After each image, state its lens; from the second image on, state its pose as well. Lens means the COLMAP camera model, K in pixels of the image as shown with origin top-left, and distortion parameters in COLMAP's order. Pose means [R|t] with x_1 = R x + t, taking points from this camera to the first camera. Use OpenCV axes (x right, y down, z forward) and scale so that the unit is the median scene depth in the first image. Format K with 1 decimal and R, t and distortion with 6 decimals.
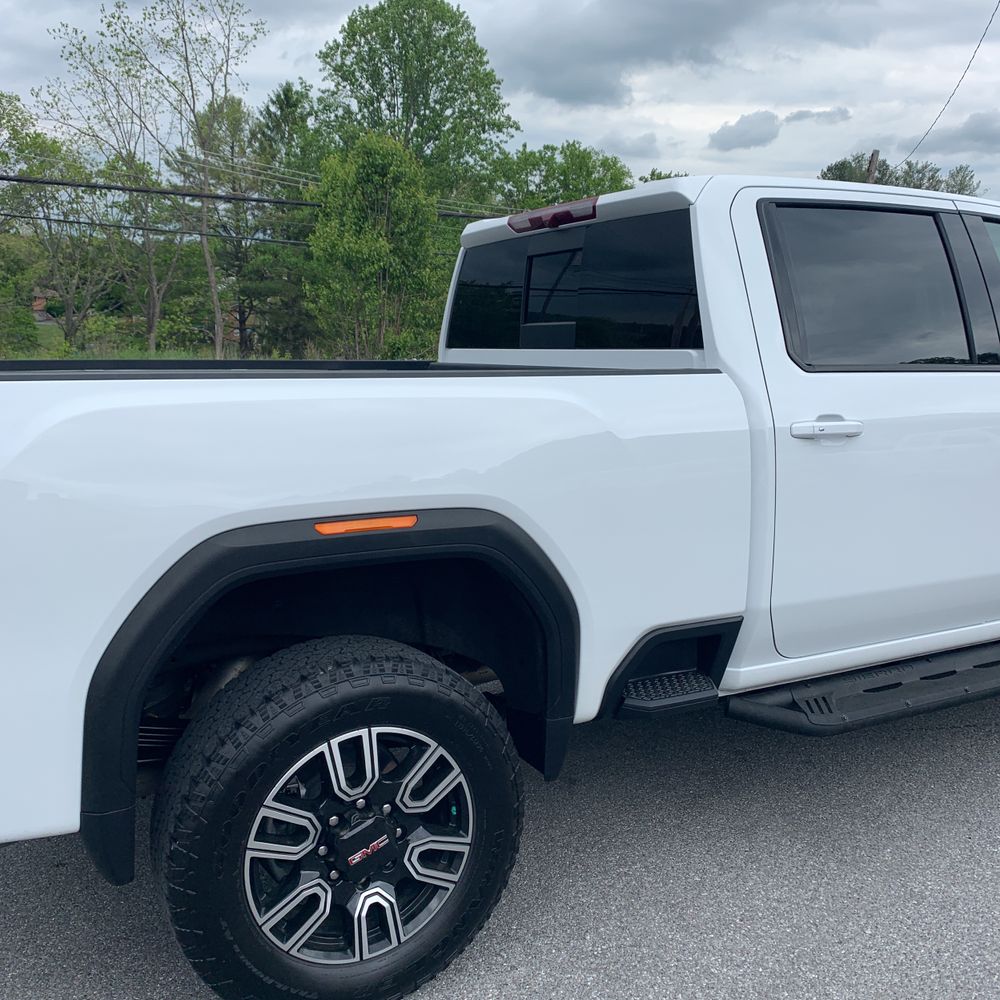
lens RADIAL K [[1045.4, 0, 493.9], [0, 1045.4, 481.2], [0, 0, 1]] dist [0.005724, 0.000000]
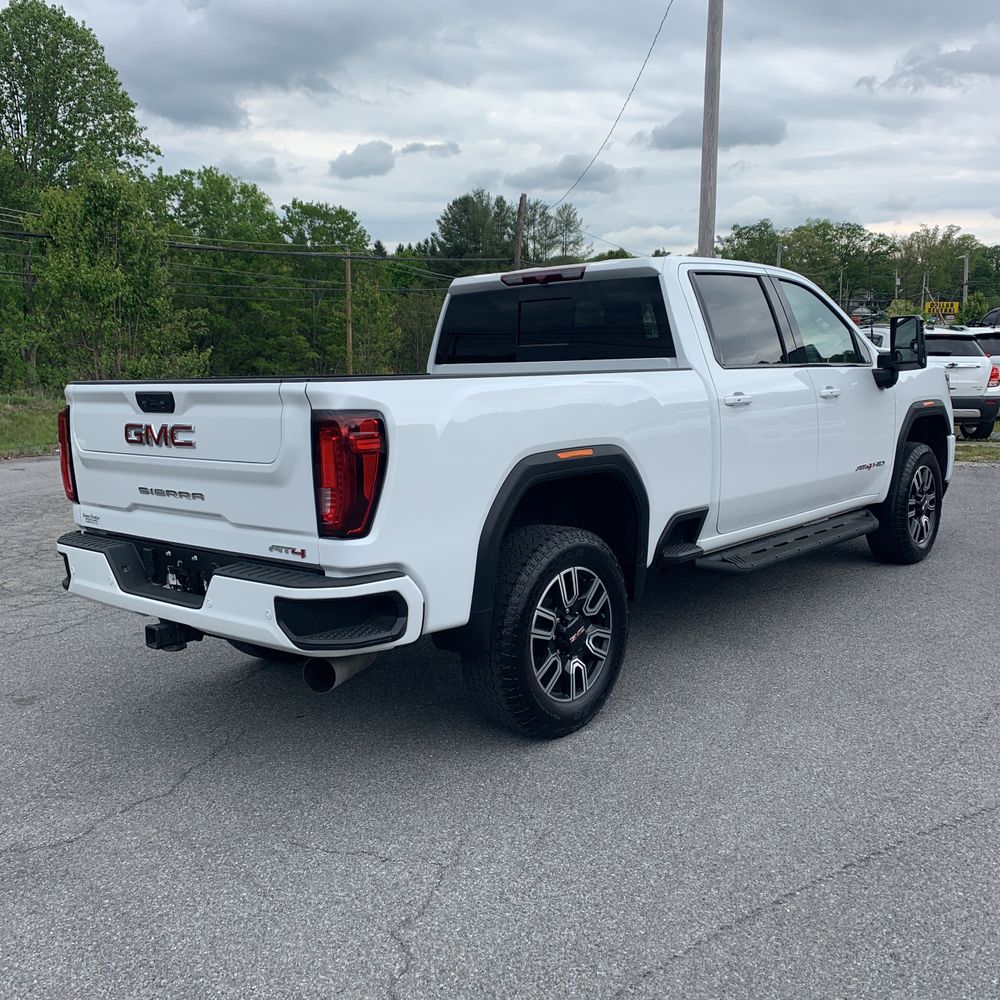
lens RADIAL K [[1045.4, 0, 497.8], [0, 1045.4, 485.4], [0, 0, 1]] dist [0.005724, 0.000000]
pose [[0.938538, -0.064189, 0.339156, -0.039943], [0.070473, 0.997494, -0.006234, 0.004545], [-0.337906, 0.029752, 0.940709, -0.031385]]
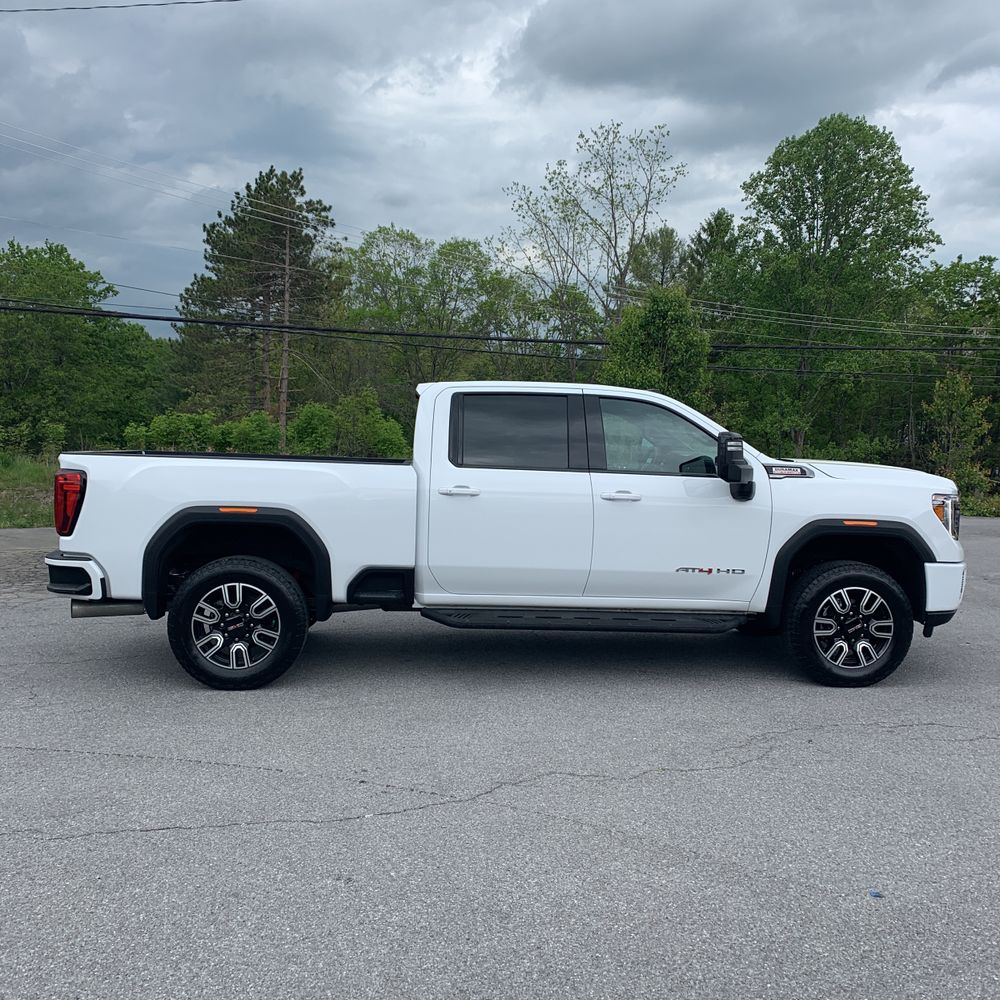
lens RADIAL K [[1045.4, 0, 502.3], [0, 1045.4, 508.6], [0, 0, 1]] dist [0.005724, 0.000000]
pose [[0.911955, 0.048600, -0.407403, 0.078763], [-0.079756, 0.995017, -0.059835, 0.006953], [0.402465, 0.087059, 0.911286, -0.061732]]
